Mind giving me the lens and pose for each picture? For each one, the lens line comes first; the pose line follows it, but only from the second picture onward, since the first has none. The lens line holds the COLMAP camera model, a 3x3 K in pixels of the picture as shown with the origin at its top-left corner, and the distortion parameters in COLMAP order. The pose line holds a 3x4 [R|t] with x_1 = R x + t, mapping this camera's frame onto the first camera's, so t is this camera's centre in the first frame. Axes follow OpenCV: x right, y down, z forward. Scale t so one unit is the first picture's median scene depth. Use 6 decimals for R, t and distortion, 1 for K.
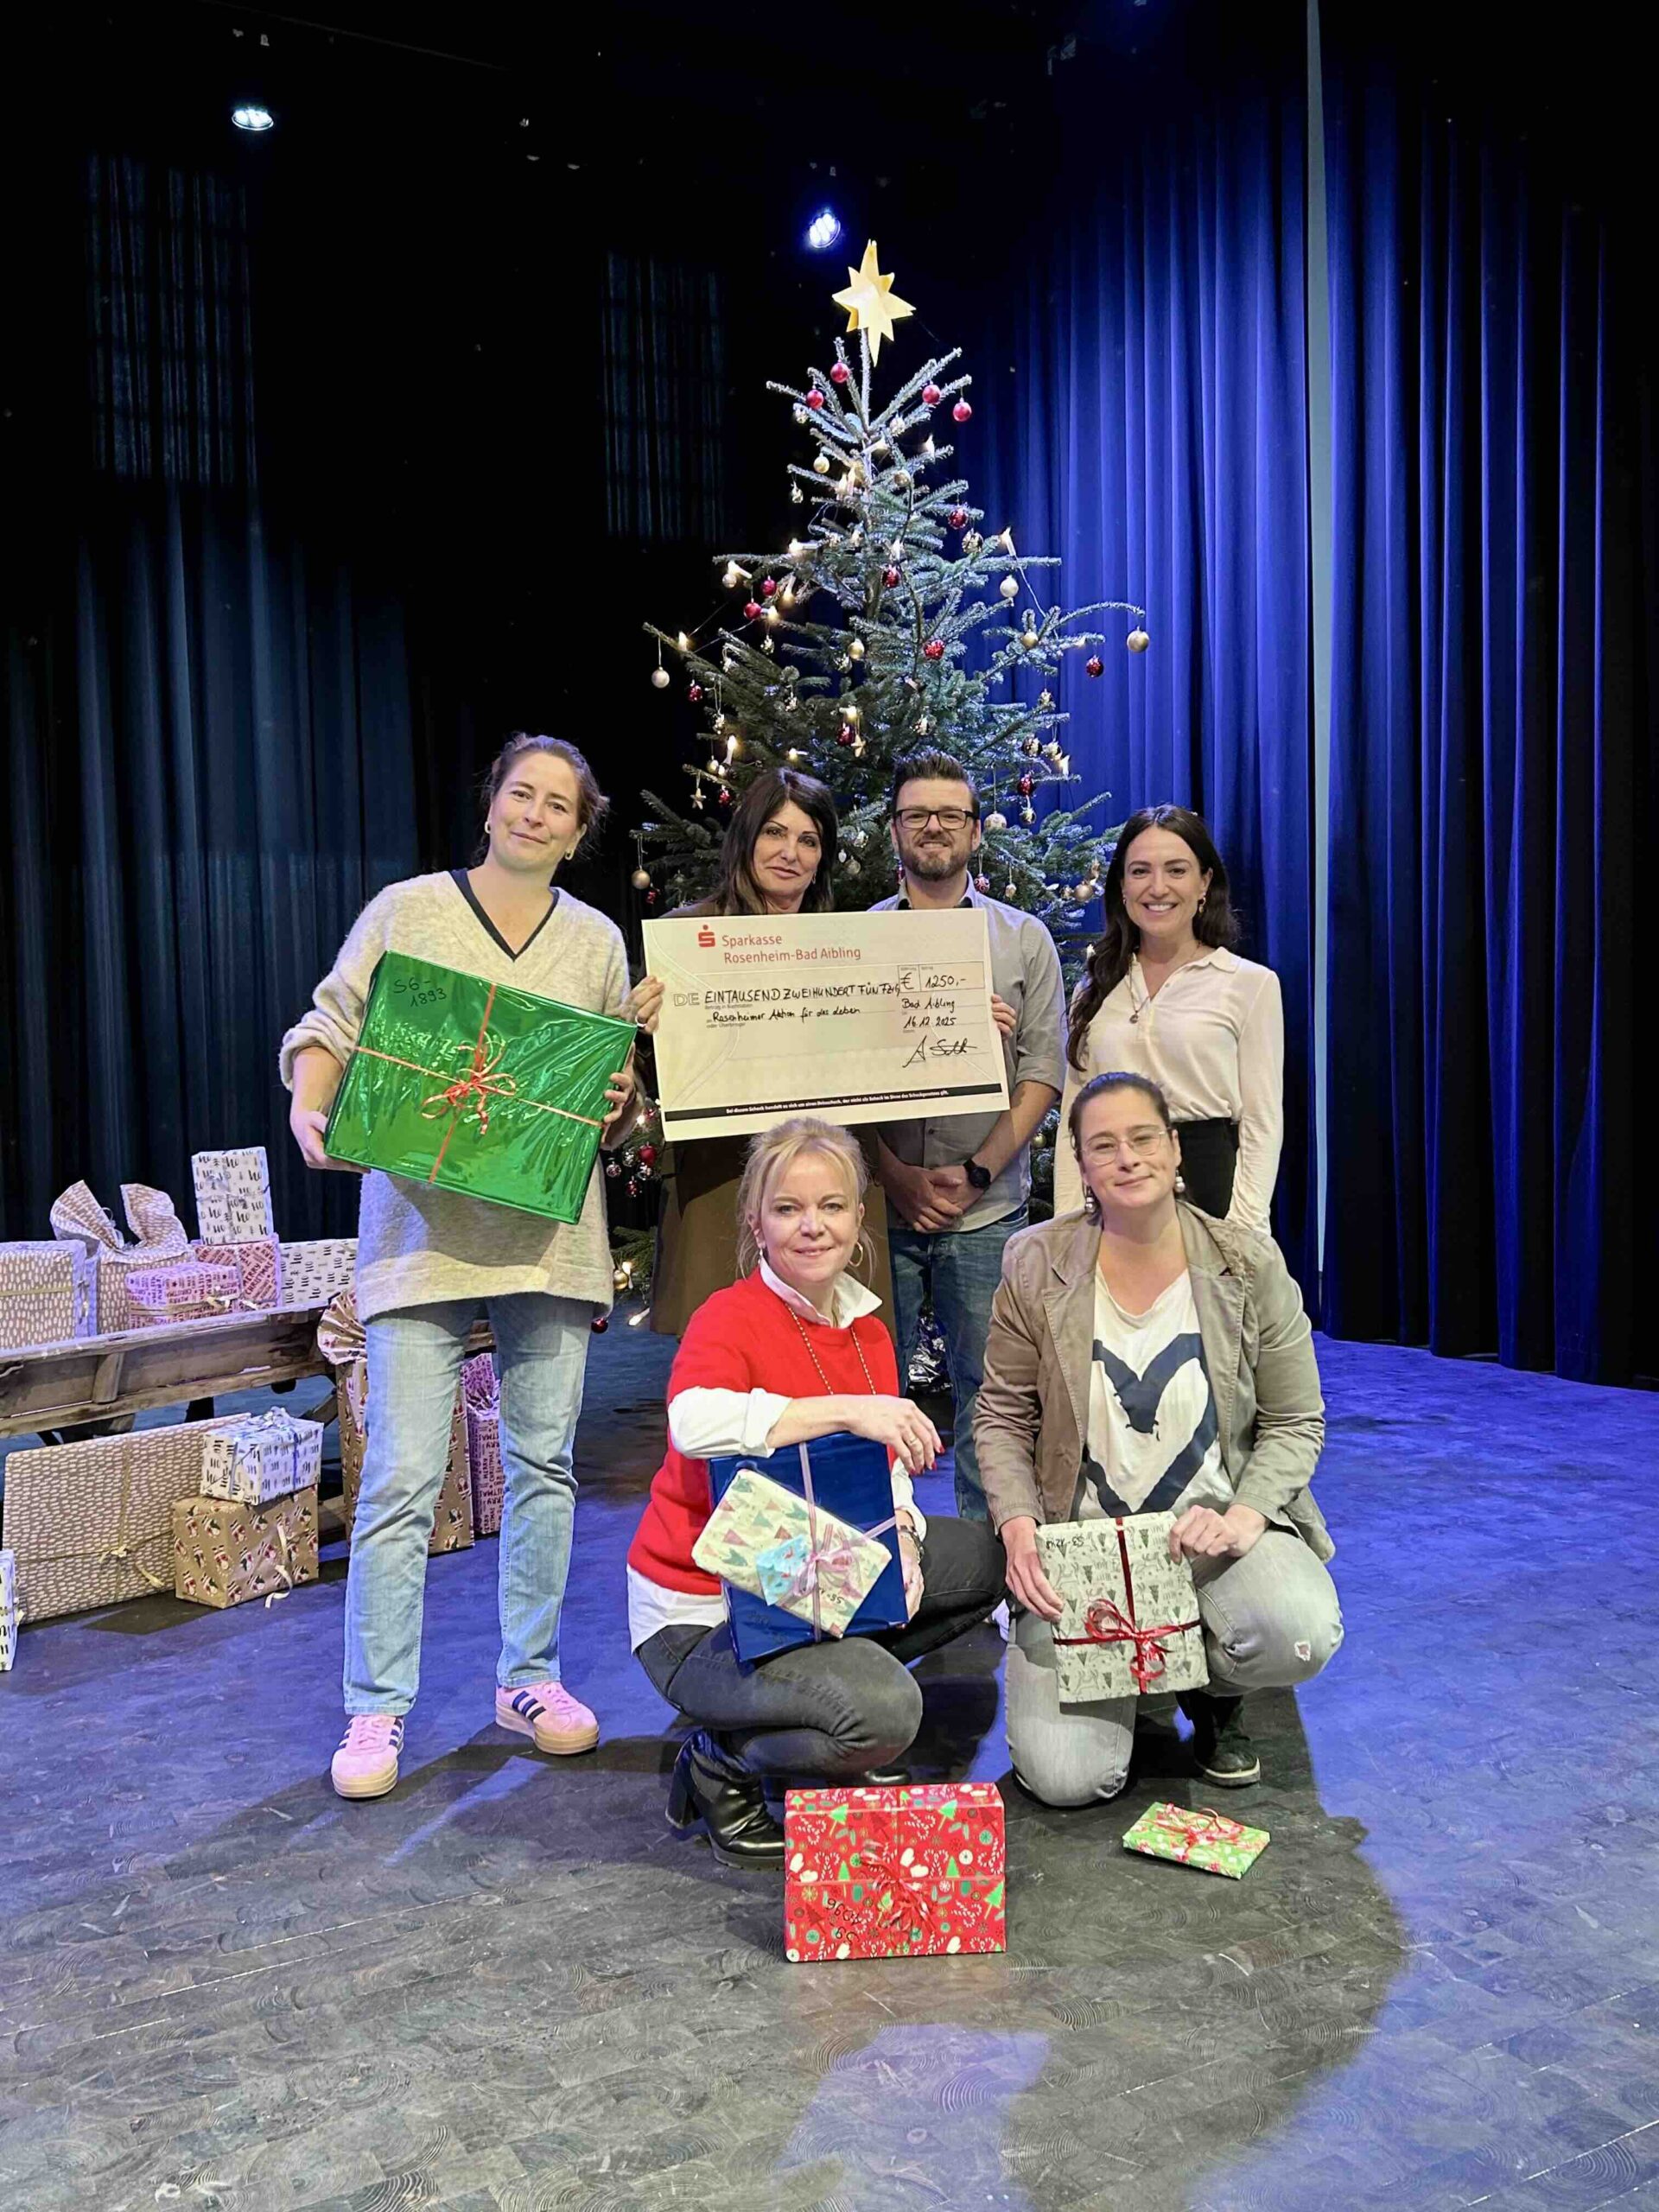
lens RADIAL K [[1946.7, 0, 823.9], [0, 1946.7, 1102.2], [0, 0, 1]] dist [-0.002739, -0.001574]
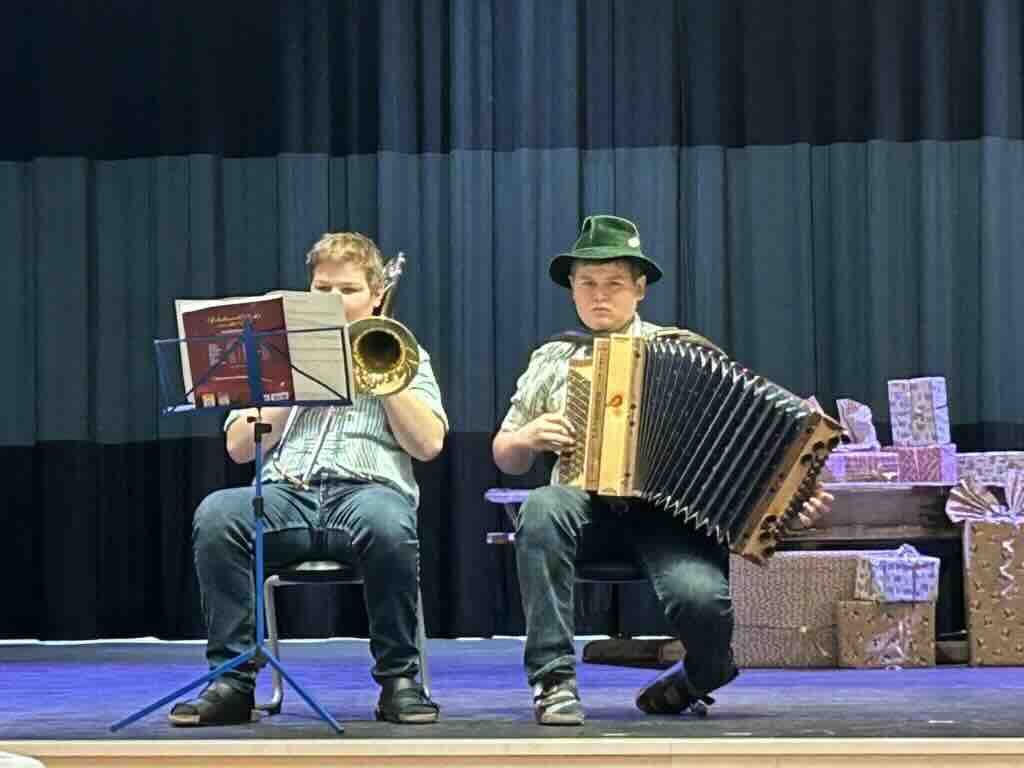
lens RADIAL K [[3972.5, 0, 512.0], [0, 3972.5, 383.8], [0, 0, 1]] dist [0.085860, 0.000000]
pose [[0.823295, 0.007049, -0.567570, 1.126502], [-0.032426, 0.998874, -0.034630, 0.144459], [0.566687, 0.046914, 0.822596, -1.569826]]
